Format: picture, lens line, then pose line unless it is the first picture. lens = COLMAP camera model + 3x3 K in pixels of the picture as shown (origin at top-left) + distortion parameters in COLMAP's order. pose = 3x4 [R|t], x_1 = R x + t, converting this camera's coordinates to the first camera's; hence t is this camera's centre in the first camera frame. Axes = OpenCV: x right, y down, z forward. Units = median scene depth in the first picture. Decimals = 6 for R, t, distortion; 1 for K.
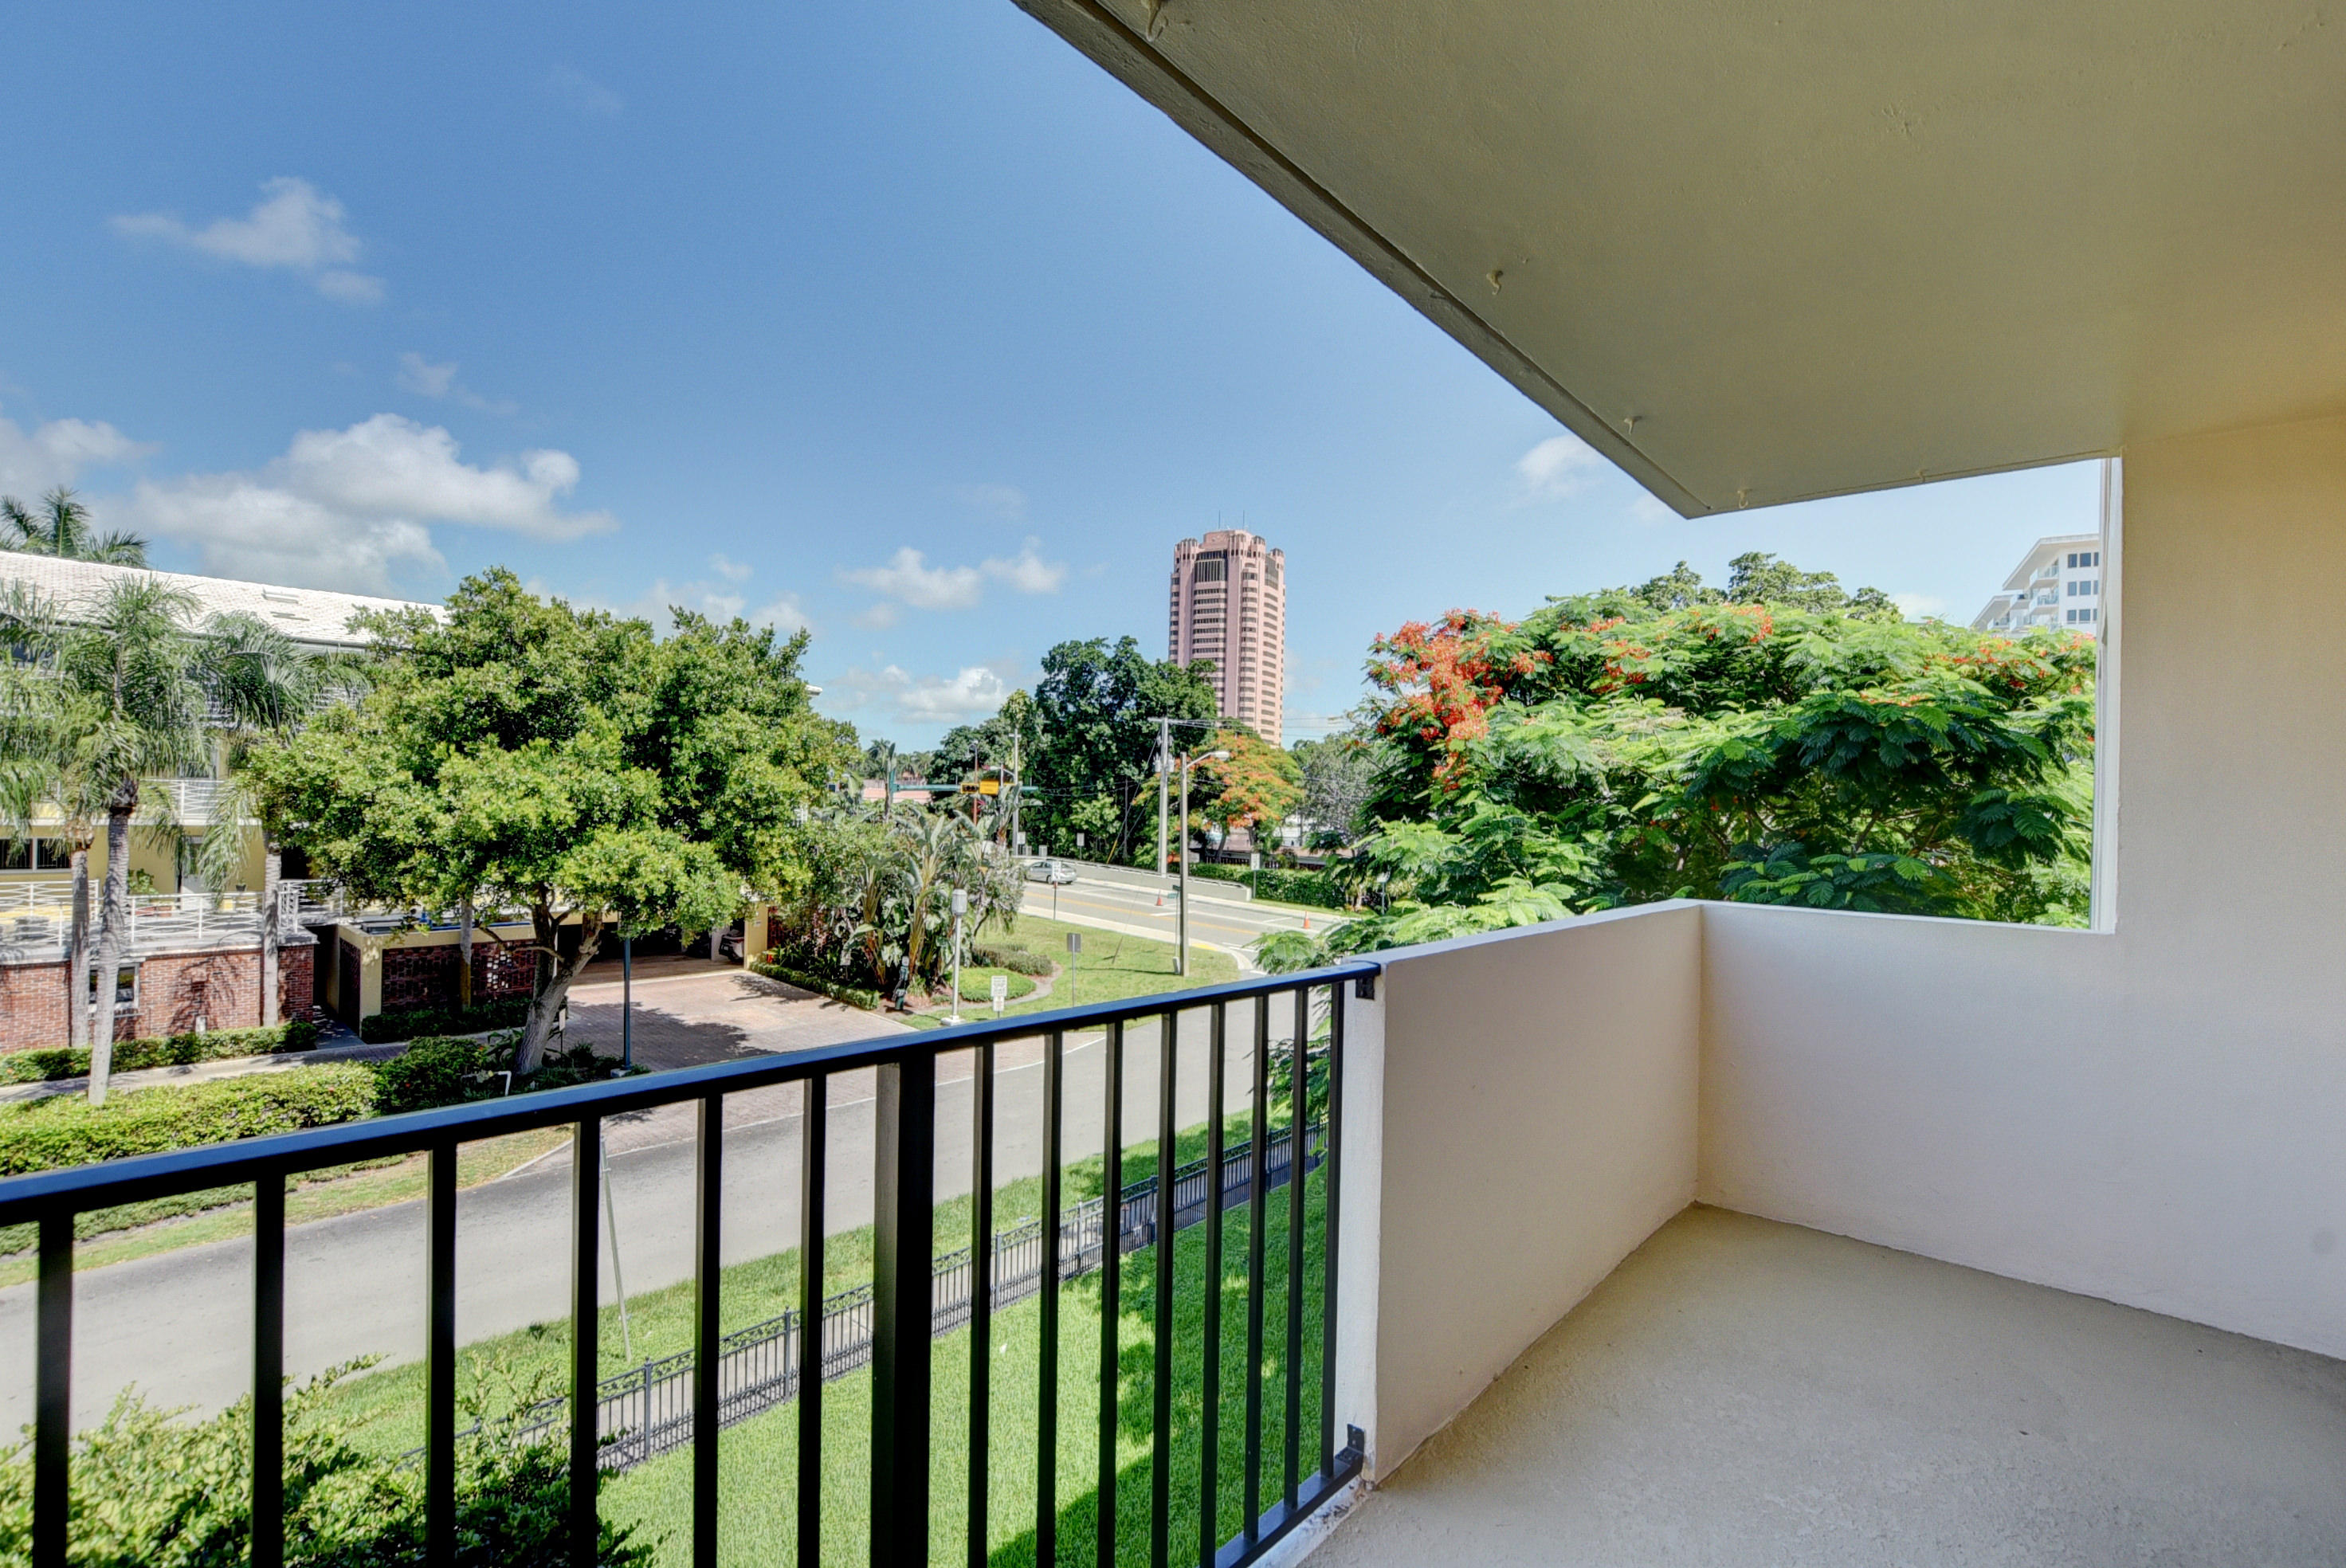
lens RADIAL K [[1040.4, 0, 1189.1], [0, 1040.4, 773.5], [0, 0, 1]] dist [-0.034446, 0.004411]
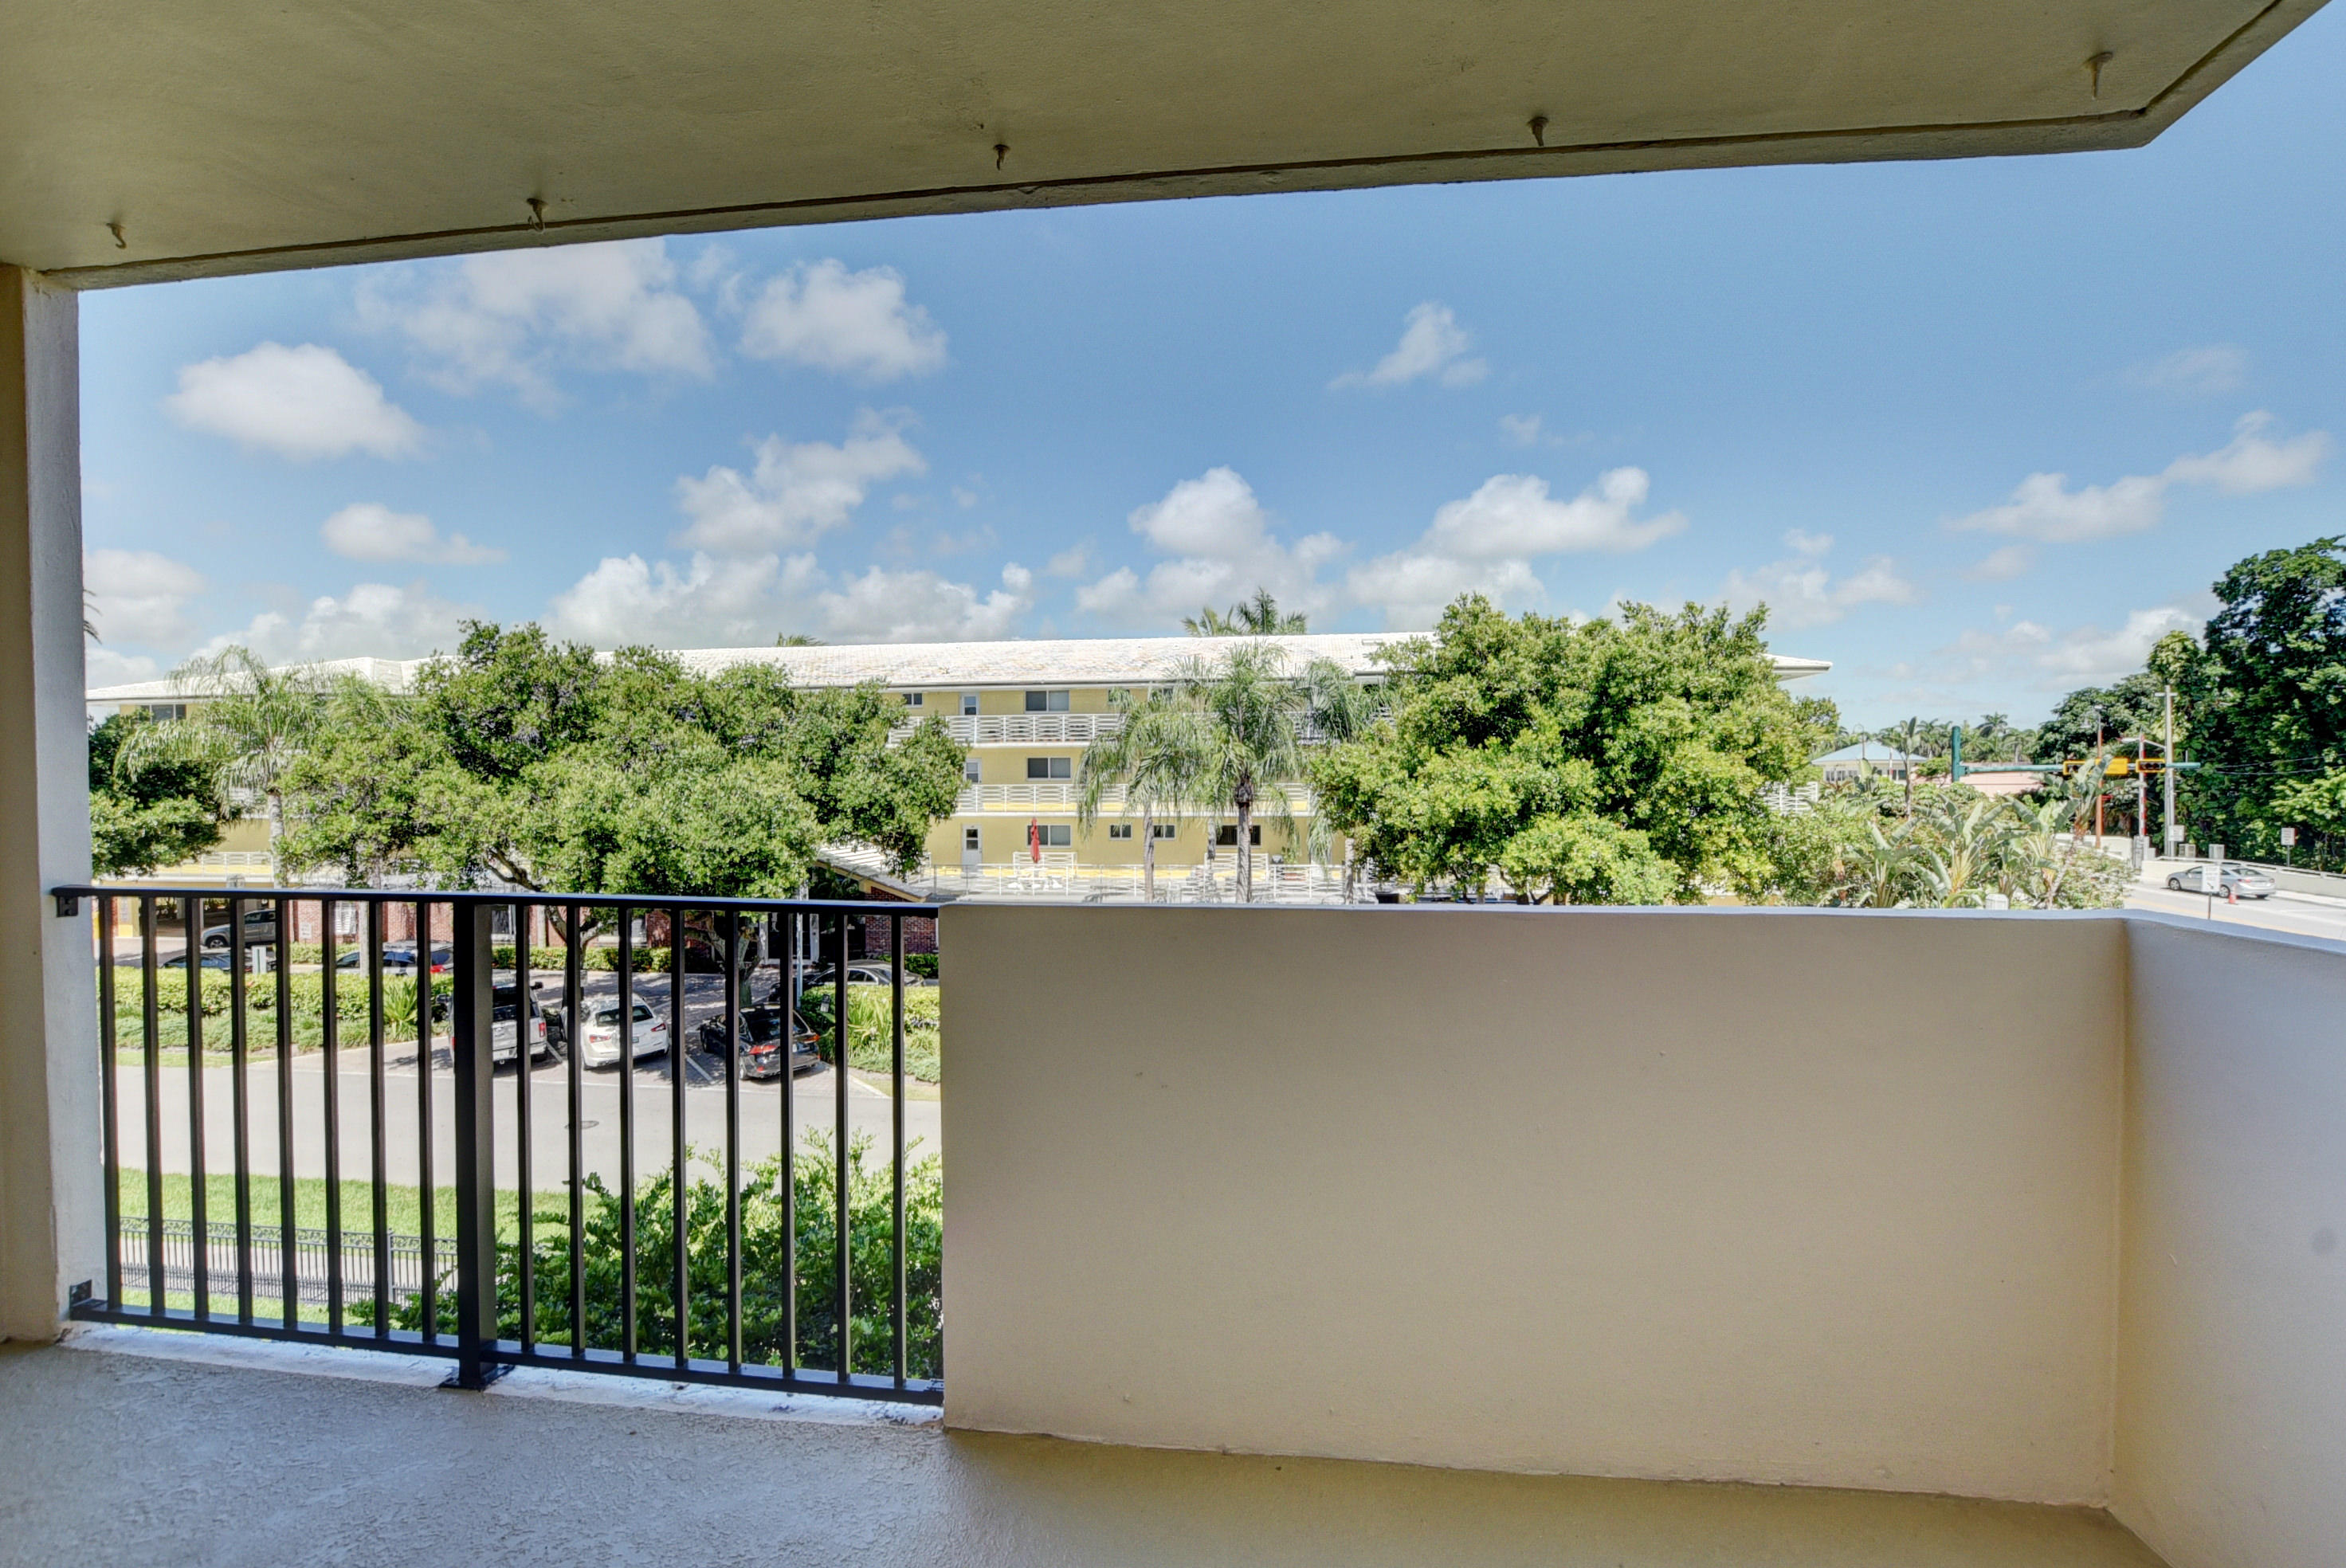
lens RADIAL K [[1040.4, 0, 1185.1], [0, 1040.4, 795.7], [0, 0, 1]] dist [-0.034446, 0.004411]
pose [[0.560768, -0.015835, -0.827821, 0.098507], [0.039622, 0.999185, 0.007728, 0.006057], [0.827024, -0.037134, 0.560938, 0.054133]]
